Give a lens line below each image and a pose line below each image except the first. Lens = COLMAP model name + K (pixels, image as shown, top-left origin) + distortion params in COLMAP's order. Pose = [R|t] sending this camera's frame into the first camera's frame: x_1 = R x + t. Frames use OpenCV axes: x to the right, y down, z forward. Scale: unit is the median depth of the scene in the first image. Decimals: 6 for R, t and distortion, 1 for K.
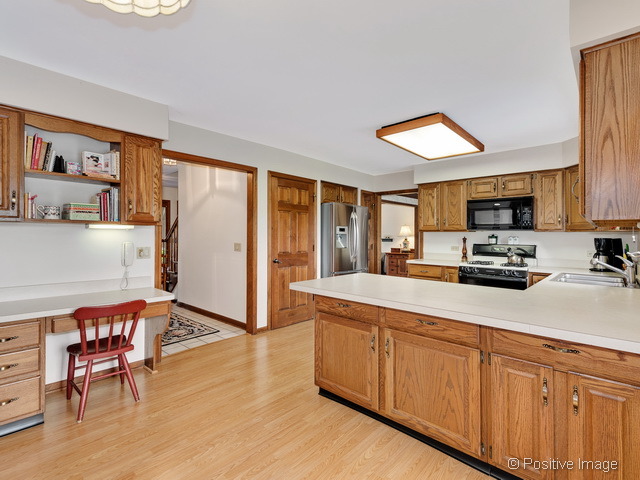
lens RADIAL K [[311.6, 0, 319.8], [0, 311.6, 235.1], [0, 0, 1]] dist [0.048838, 0.000014]
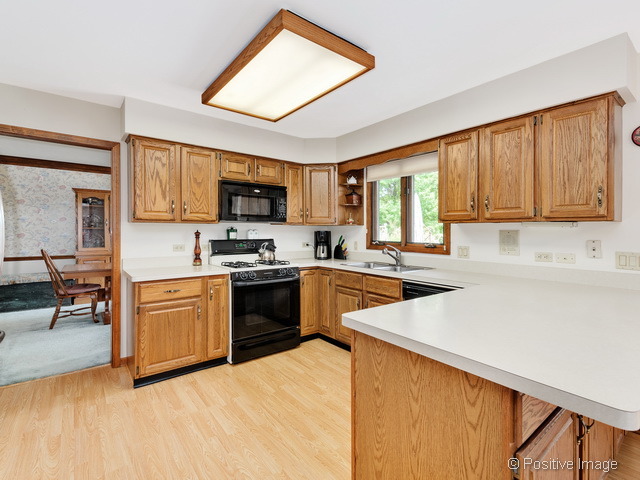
lens RADIAL K [[311.6, 0, 319.8], [0, 311.6, 235.1], [0, 0, 1]] dist [0.048838, 0.000014]
pose [[0.173804, -0.017153, 0.984631, -0.200426], [-0.001268, 0.999844, 0.017642, 0.003318], [-0.984779, -0.004315, 0.173755, 0.669072]]
